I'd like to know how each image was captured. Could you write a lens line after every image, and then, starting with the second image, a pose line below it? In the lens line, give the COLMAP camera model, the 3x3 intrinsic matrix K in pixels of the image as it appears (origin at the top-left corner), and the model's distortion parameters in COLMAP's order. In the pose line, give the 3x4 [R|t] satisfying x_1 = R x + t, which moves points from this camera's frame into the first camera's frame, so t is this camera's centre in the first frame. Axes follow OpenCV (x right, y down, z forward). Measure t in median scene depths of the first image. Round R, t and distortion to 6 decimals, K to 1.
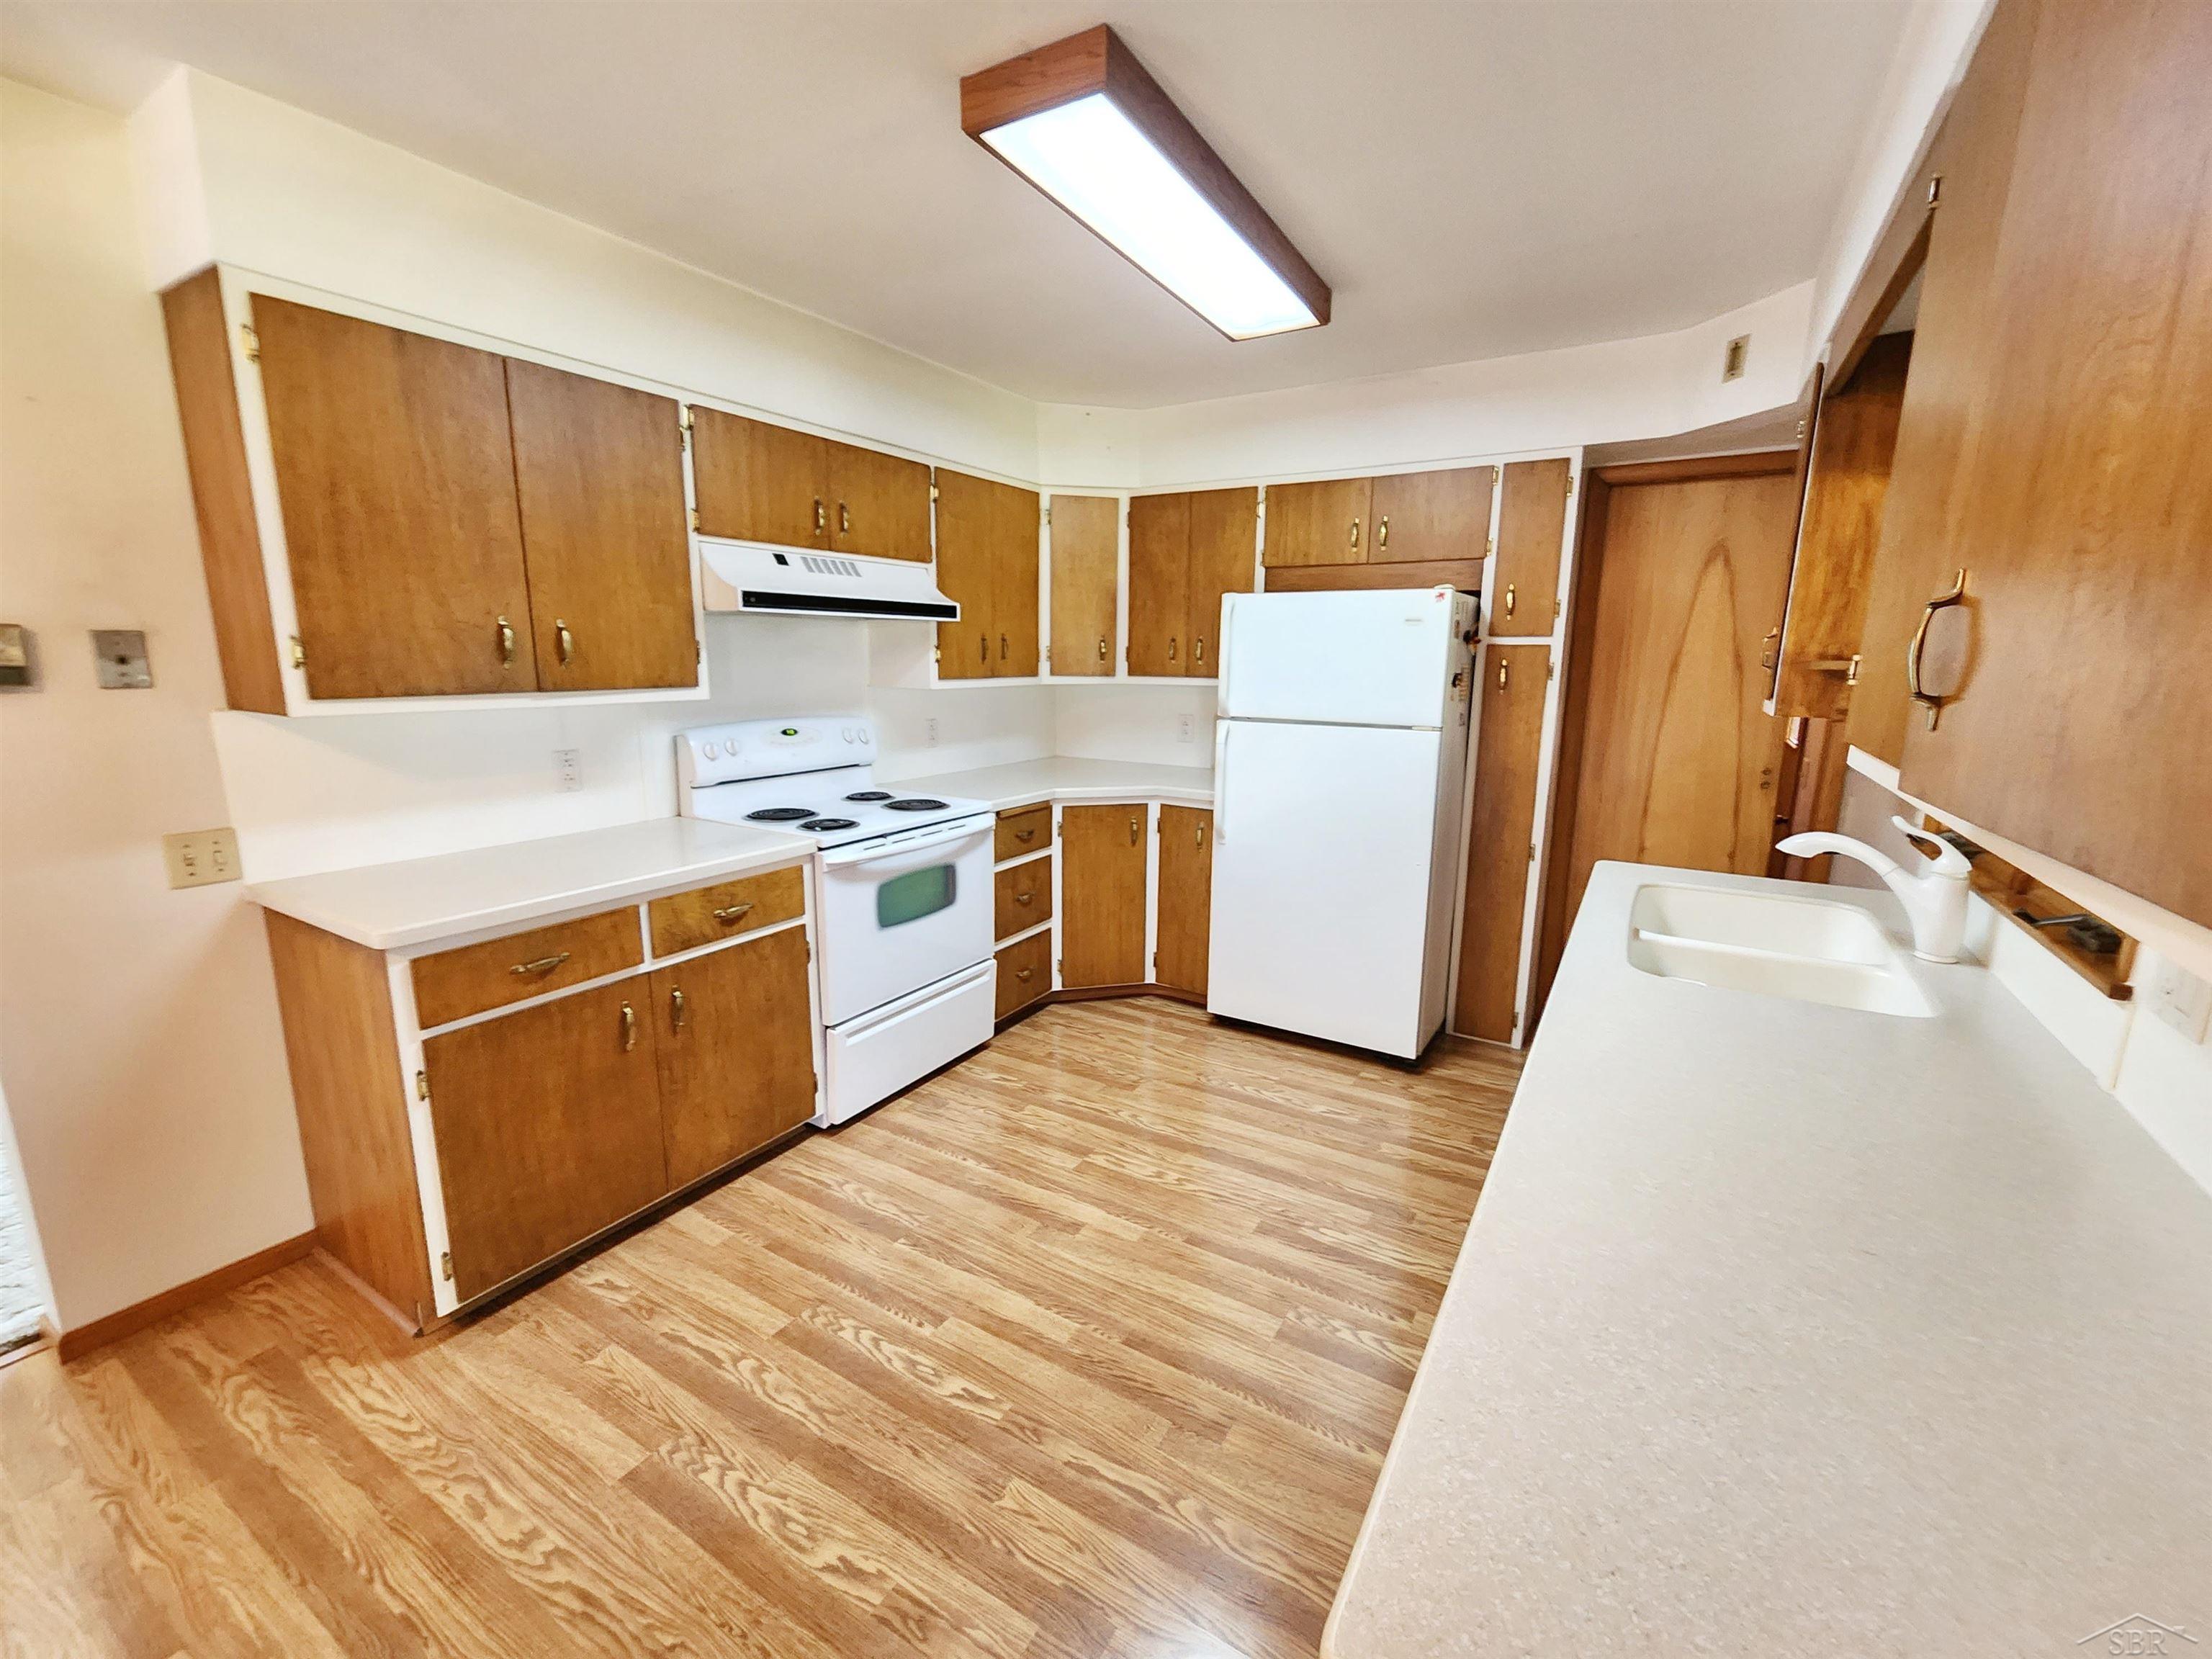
lens RADIAL K [[906.0, 0, 1109.1], [0, 906.0, 839.6], [0, 0, 1]] dist [0.000917, 0.000031]
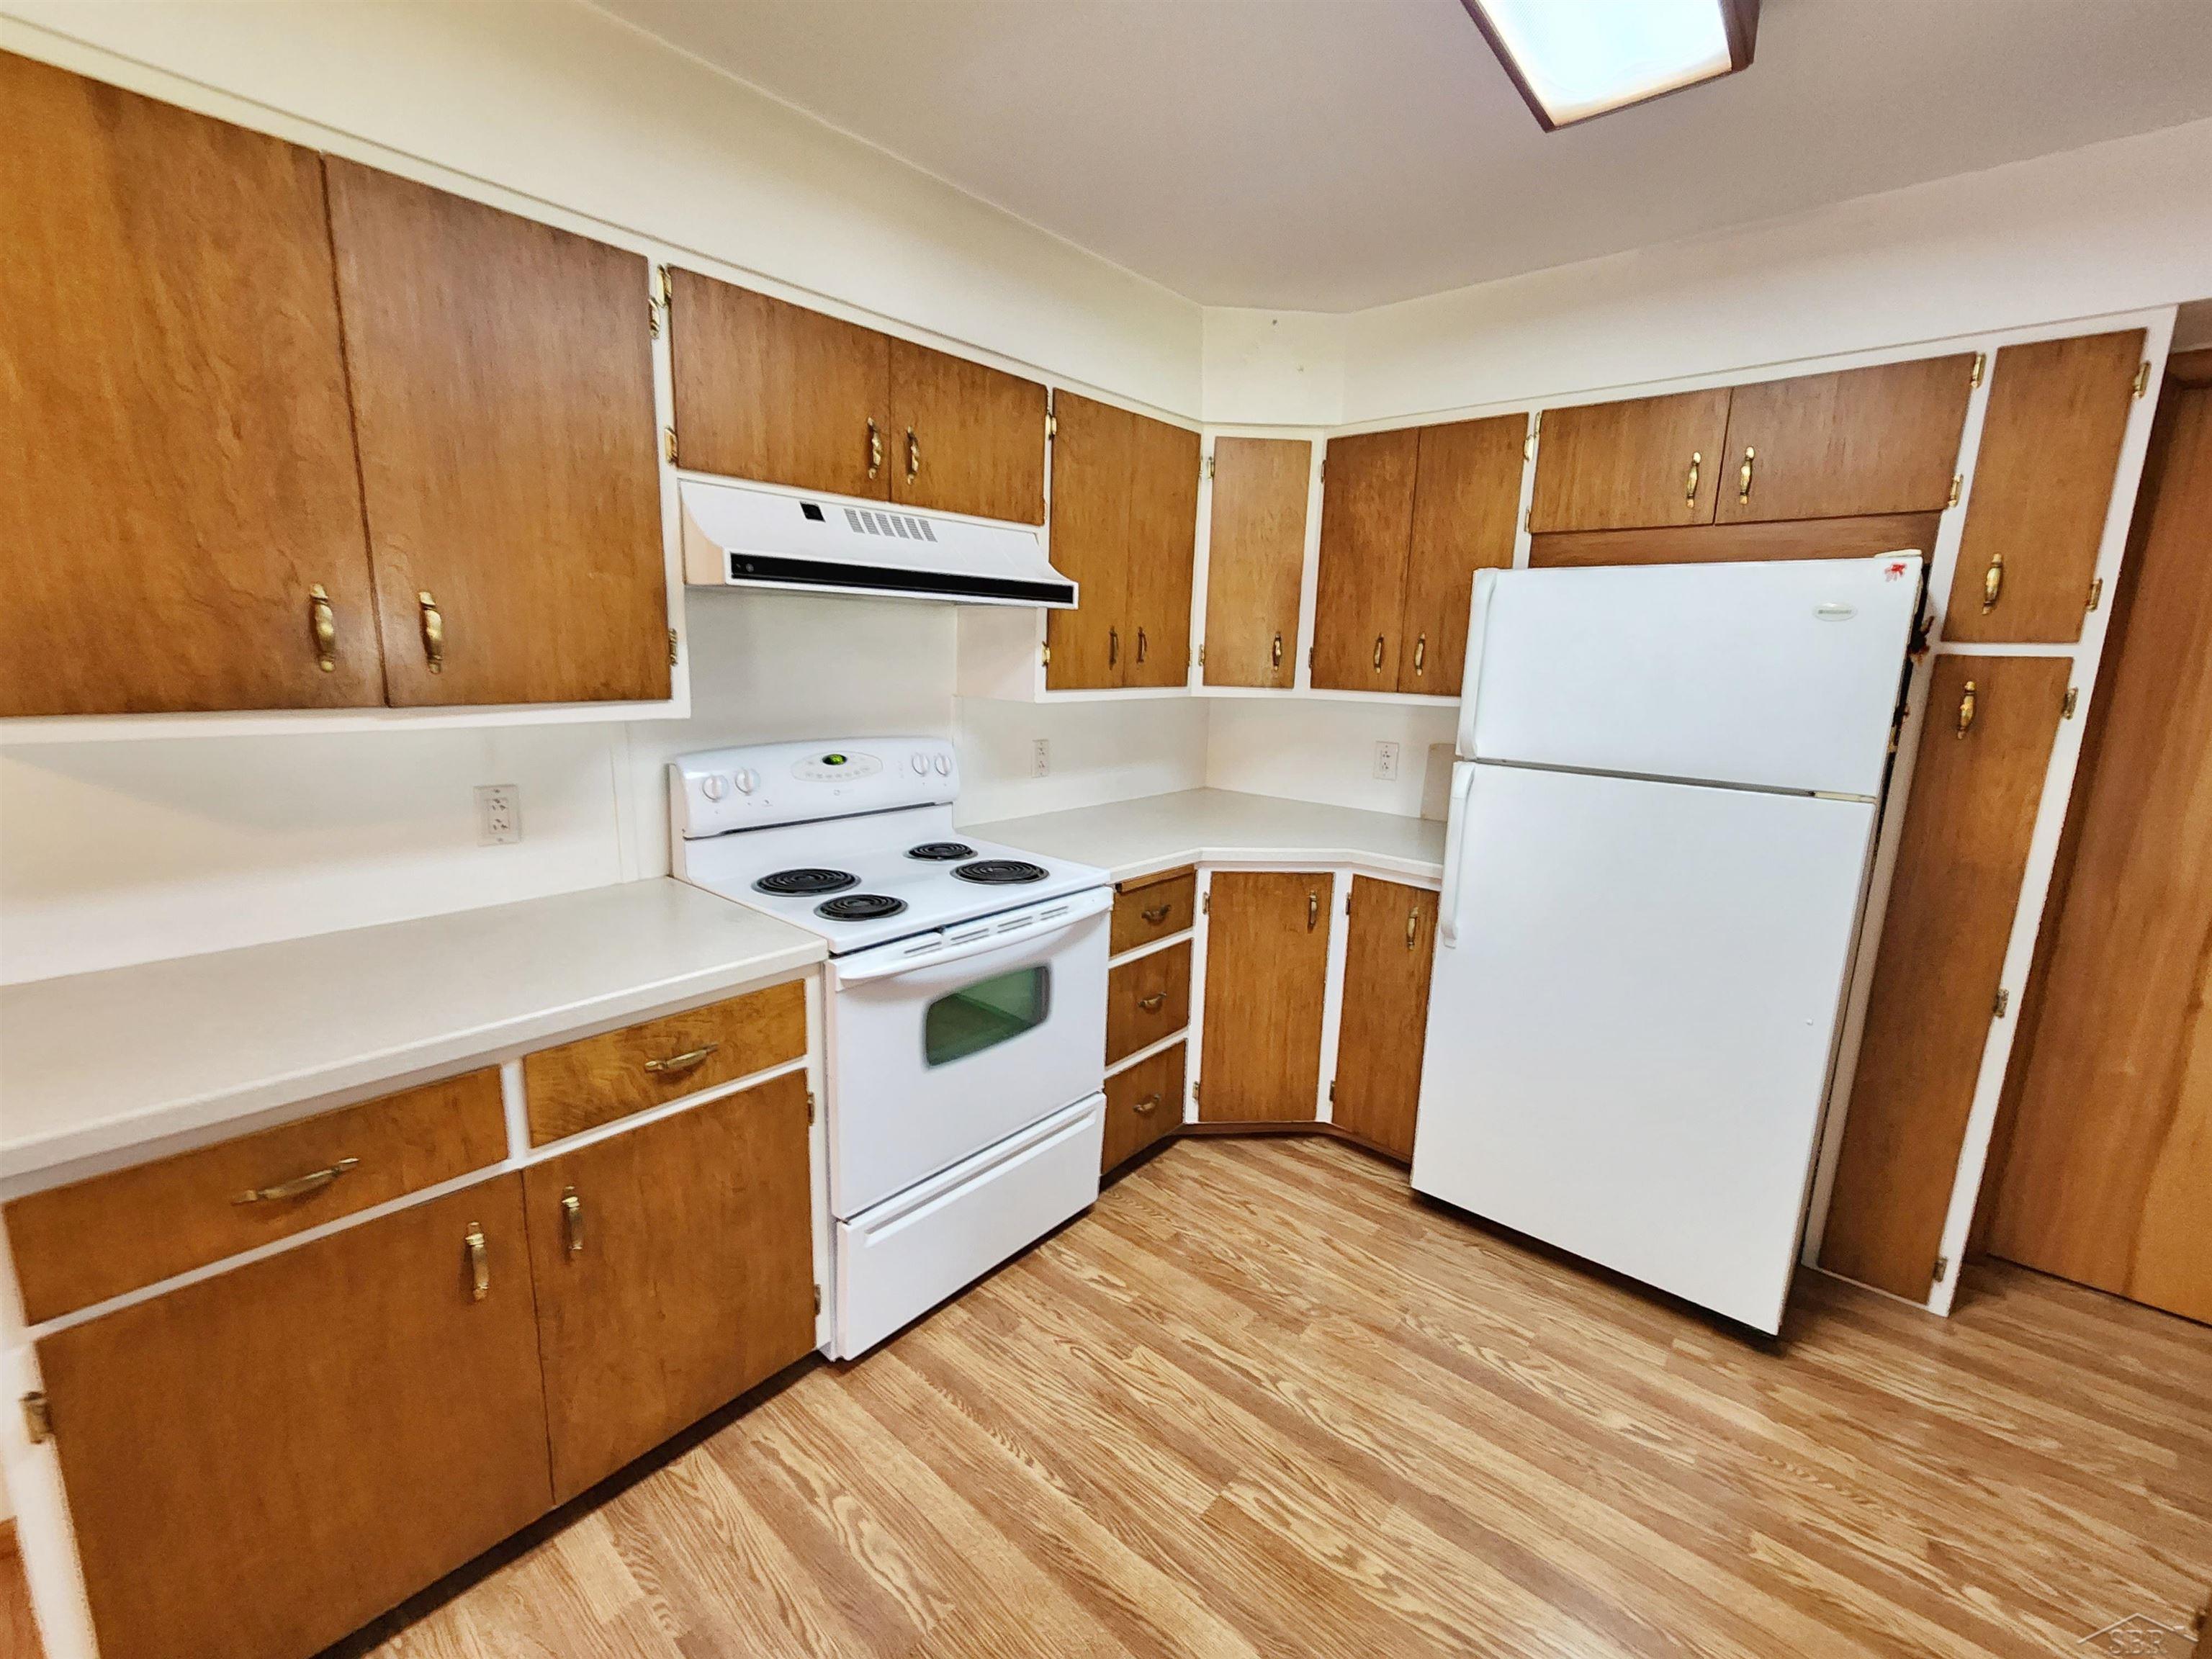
lens RADIAL K [[908.2, 0, 1106.0], [0, 908.2, 829.5], [0, 0, 1]] dist [-0.000389, 0.000082]
pose [[0.985828, 0.048505, -0.160594, -0.024007], [-0.049889, 0.998744, -0.004597, -0.073251], [0.160170, 0.012544, 0.987010, 0.336556]]
